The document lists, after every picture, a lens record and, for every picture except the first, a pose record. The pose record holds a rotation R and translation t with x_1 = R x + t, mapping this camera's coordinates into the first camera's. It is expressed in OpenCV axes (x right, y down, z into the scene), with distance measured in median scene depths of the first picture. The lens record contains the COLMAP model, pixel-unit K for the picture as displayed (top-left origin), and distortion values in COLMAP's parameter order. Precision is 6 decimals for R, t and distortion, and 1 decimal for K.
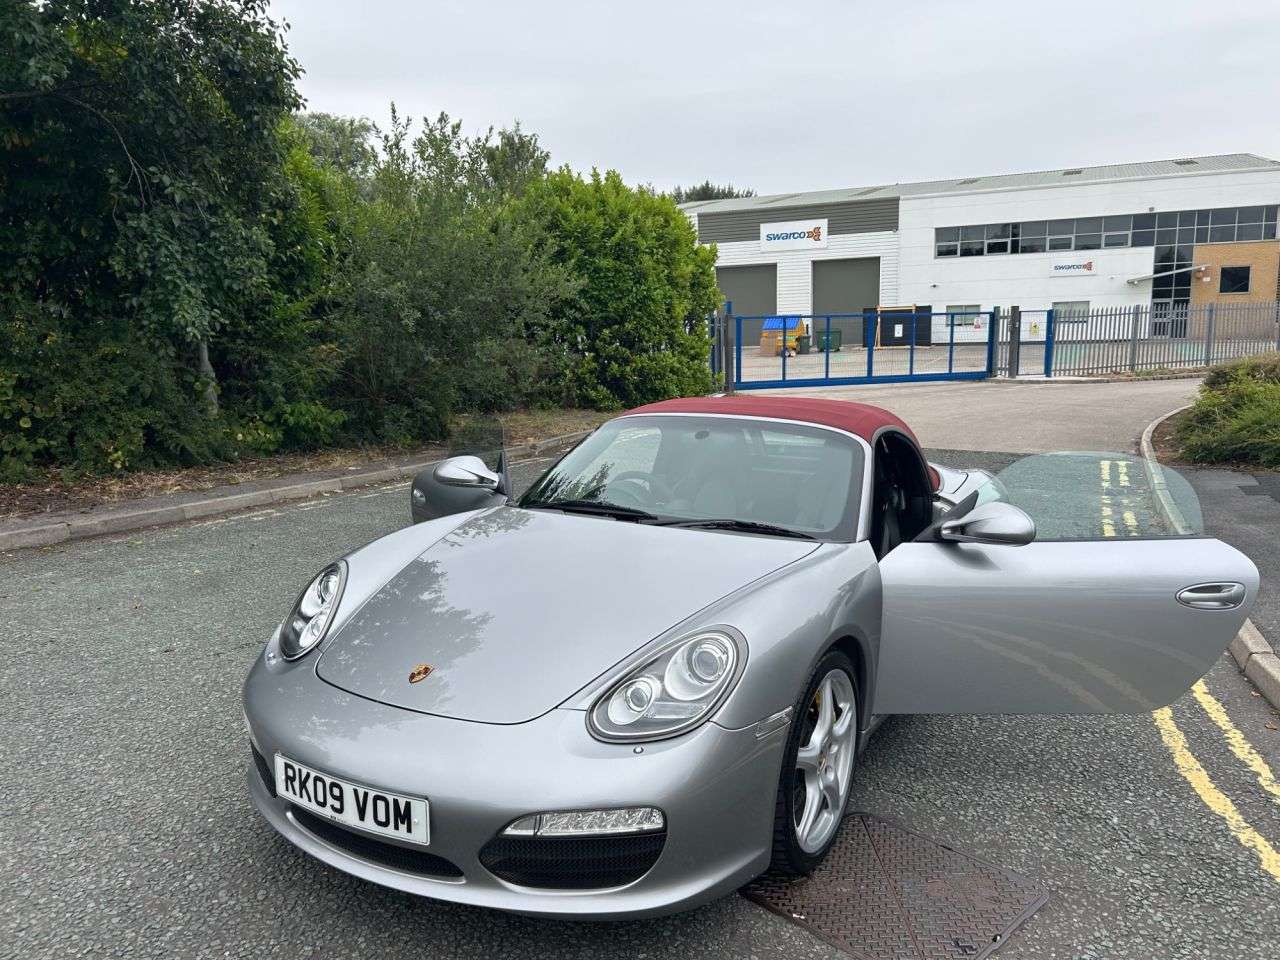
lens RADIAL K [[960.3, 0, 638.3], [0, 960.3, 486.6], [0, 0, 1]] dist [0.052646, -0.056937]
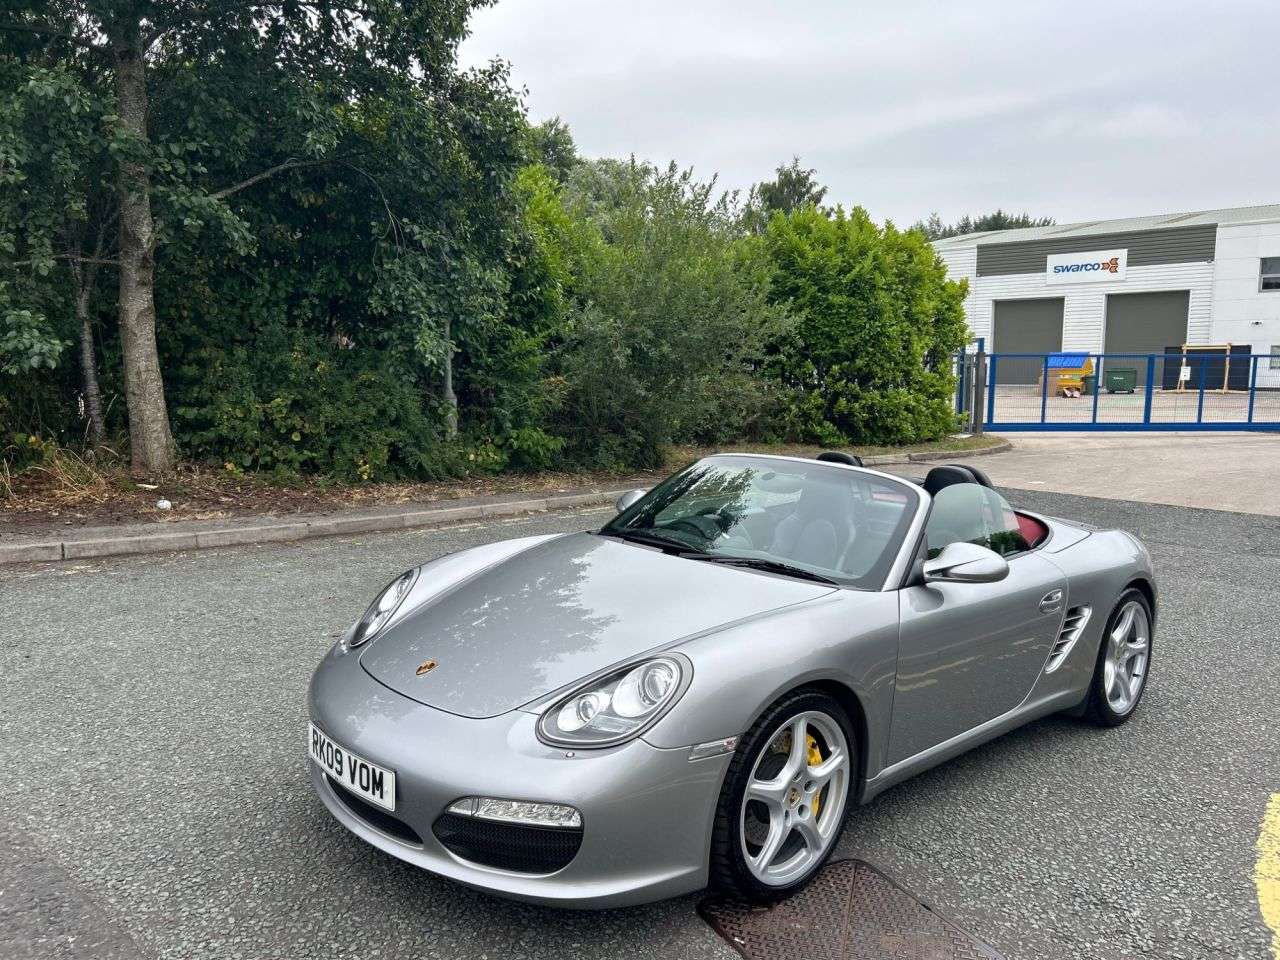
lens RADIAL K [[960.3, 0, 628.7], [0, 960.3, 488.3], [0, 0, 1]] dist [0.052646, -0.056937]
pose [[0.957989, 0.056844, -0.281117, 0.081151], [-0.065618, 0.997605, -0.021890, -0.003169], [0.279199, 0.039416, 0.959424, -0.014127]]
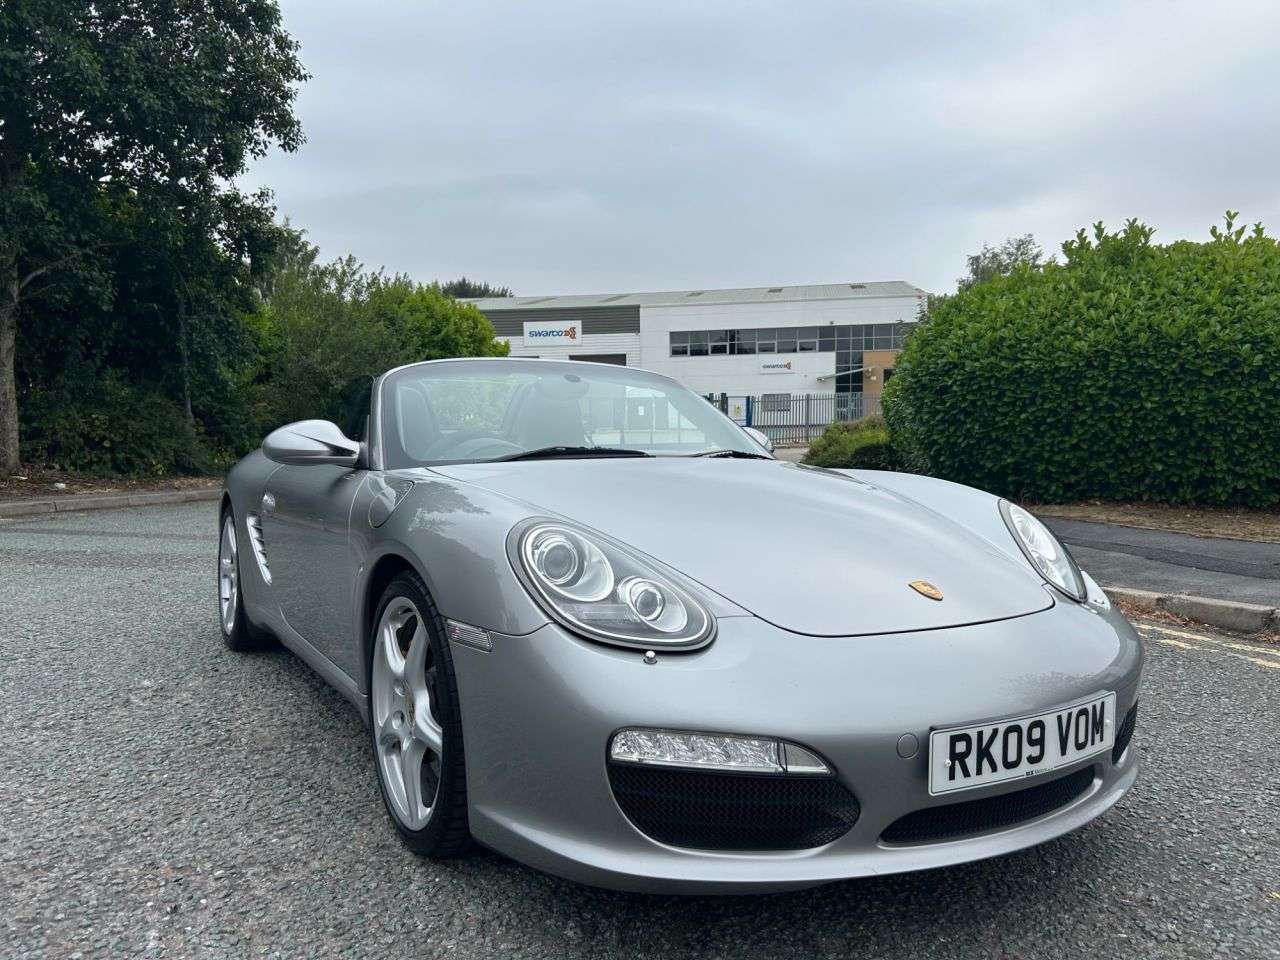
lens RADIAL K [[960.3, 0, 641.3], [0, 960.3, 491.9], [0, 0, 1]] dist [0.052646, -0.056937]
pose [[0.967202, -0.010361, 0.253799, -0.165405], [0.032422, 0.996031, -0.082896, 0.149131], [-0.251933, 0.088406, 0.963698, -0.638334]]
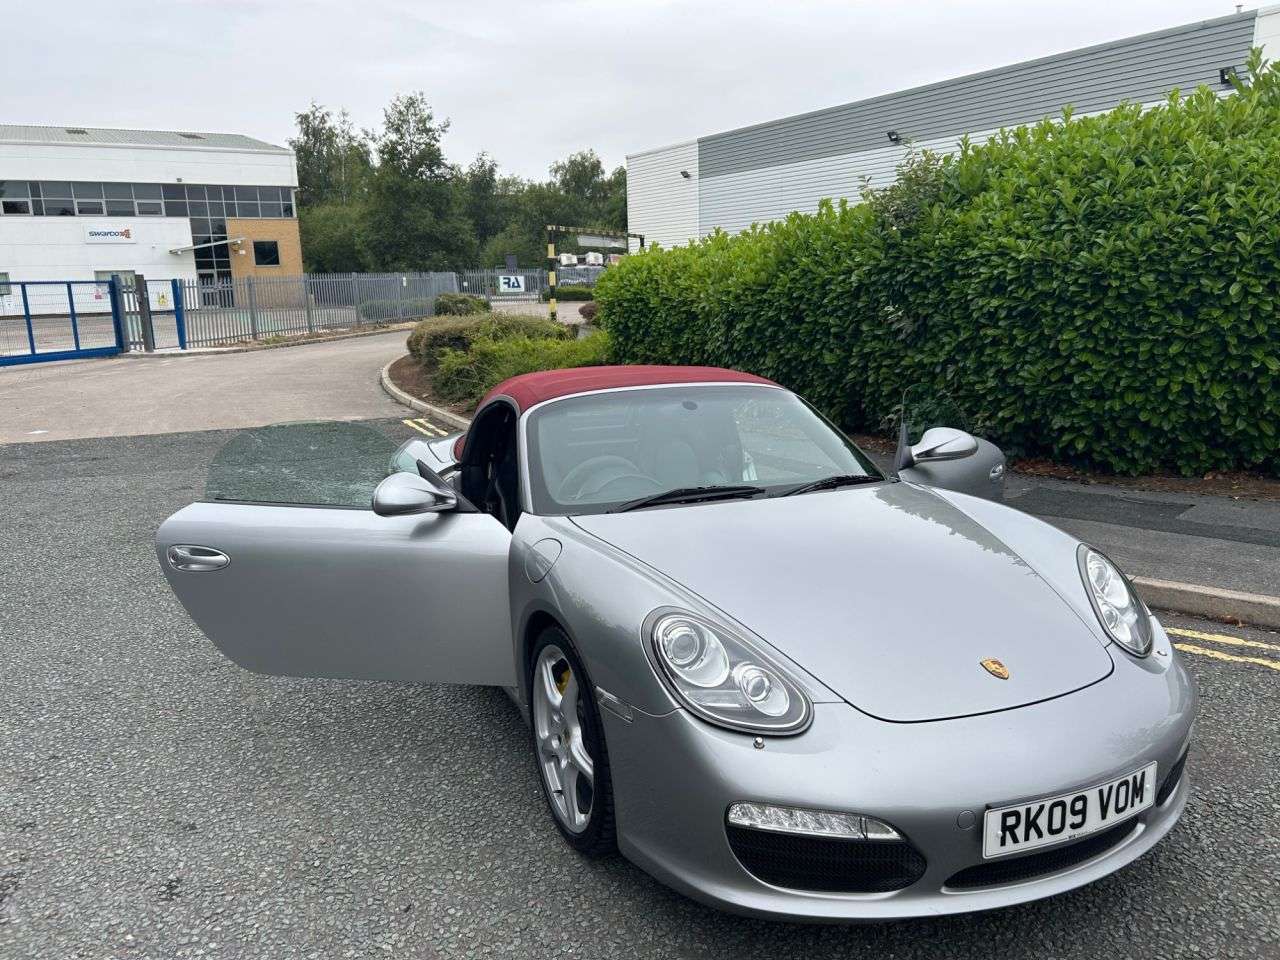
lens RADIAL K [[960.3, 0, 638.1], [0, 960.3, 489.4], [0, 0, 1]] dist [0.052646, -0.056937]
pose [[0.576150, -0.167868, 0.799920, -0.284189], [0.142342, 0.984334, 0.104044, -0.029635], [-0.804854, 0.053917, 0.591019, 0.181231]]
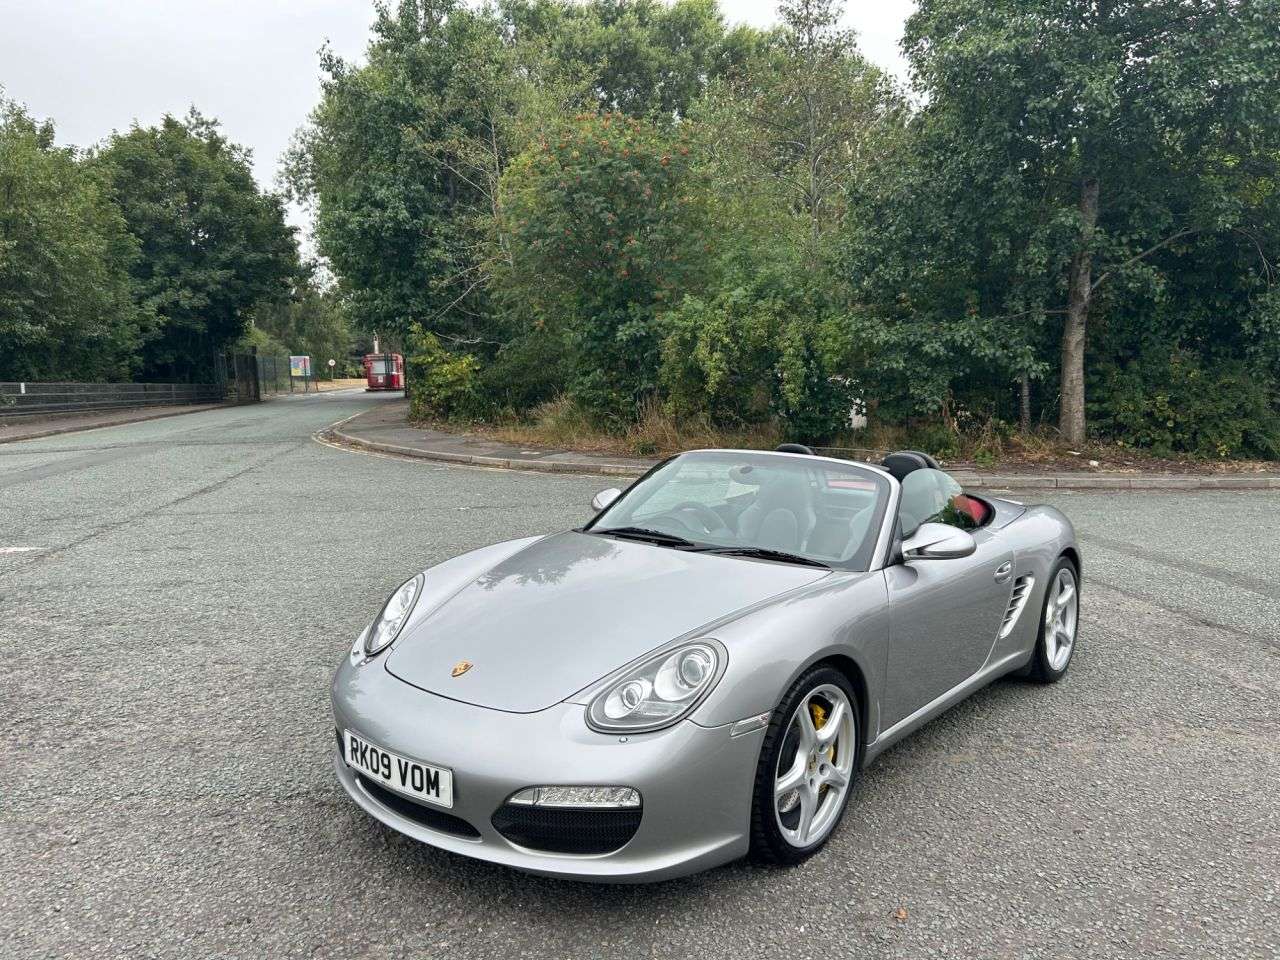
lens RADIAL K [[960.3, 0, 637.9], [0, 960.3, 486.6], [0, 0, 1]] dist [0.052646, -0.056937]
pose [[0.555205, 0.100512, -0.825618, 0.216431], [-0.123226, 0.991656, 0.037860, 0.078955], [0.822534, 0.080718, 0.562958, -0.592525]]
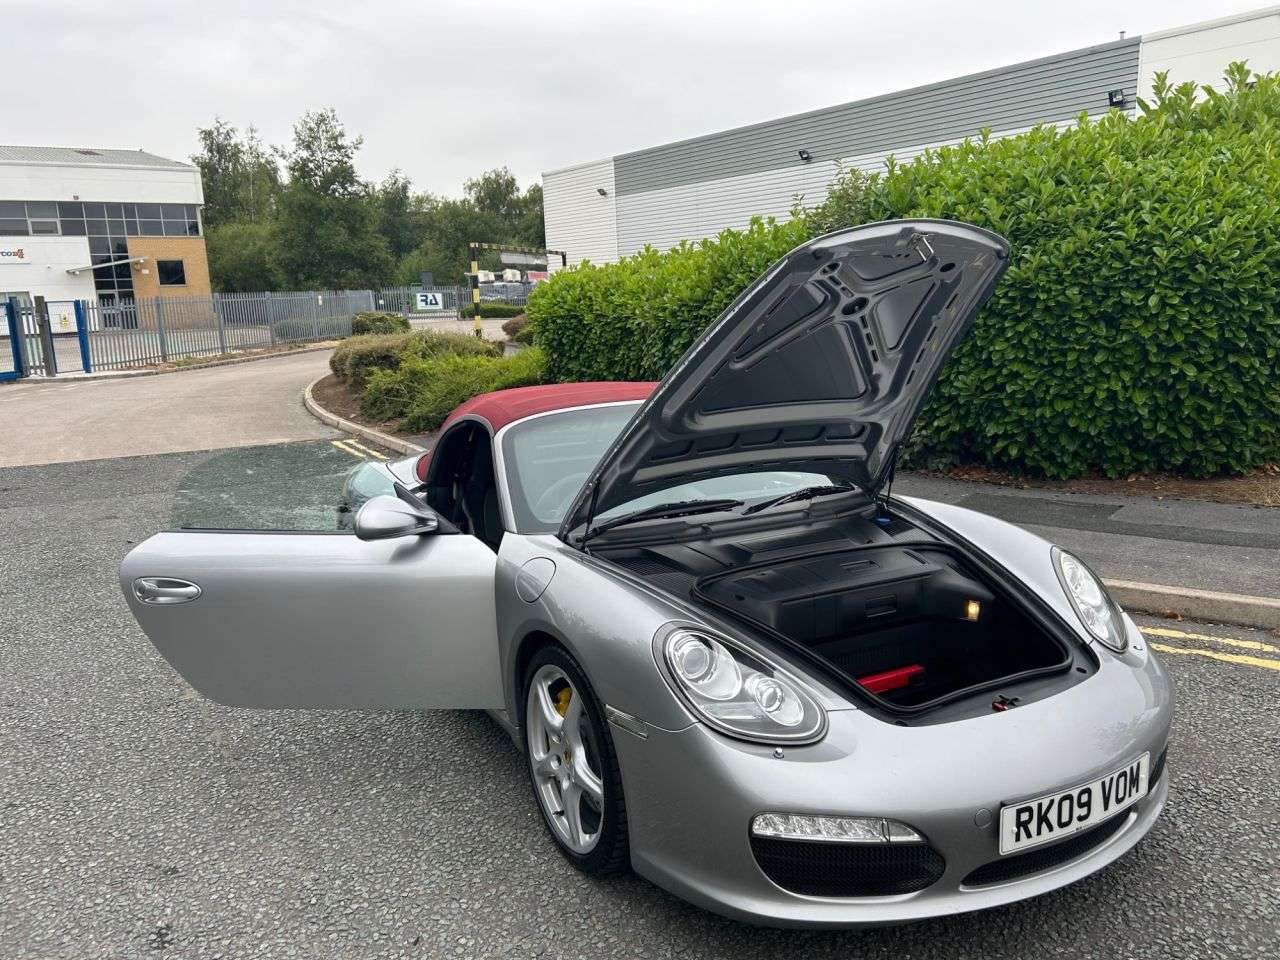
lens RADIAL K [[960.3, 0, 639.3], [0, 960.3, 484.8], [0, 0, 1]] dist [0.052646, -0.056937]
pose [[0.503120, -0.165449, 0.848231, -0.296523], [0.160461, 0.982321, 0.096428, -0.033191], [-0.849189, 0.087593, 0.520774, 0.197446]]
